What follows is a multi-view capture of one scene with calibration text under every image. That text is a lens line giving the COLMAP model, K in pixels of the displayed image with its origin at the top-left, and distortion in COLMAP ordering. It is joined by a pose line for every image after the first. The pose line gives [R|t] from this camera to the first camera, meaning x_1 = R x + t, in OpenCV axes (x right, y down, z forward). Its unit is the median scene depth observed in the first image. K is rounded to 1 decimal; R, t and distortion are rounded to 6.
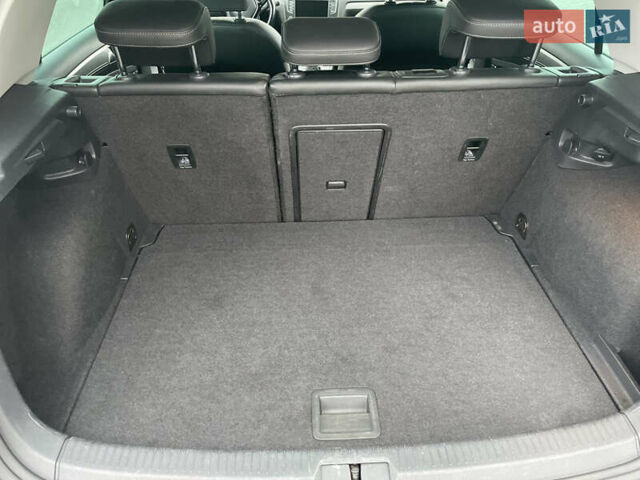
lens RADIAL K [[484.5, 0, 320.0], [0, 484.5, 240.0], [0, 0, 1]] dist [0.120077, -0.153631]
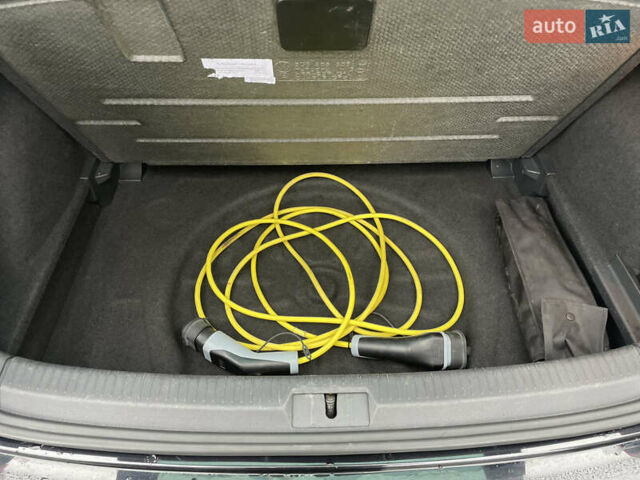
lens RADIAL K [[484.5, 0, 320.0], [0, 484.5, 240.0], [0, 0, 1]] dist [0.120077, -0.153631]
pose [[0.999732, 0.022902, -0.003231, 0.046838], [-0.021807, 0.979908, 0.198255, 0.002395], [0.007706, -0.198131, 0.980145, 0.175500]]
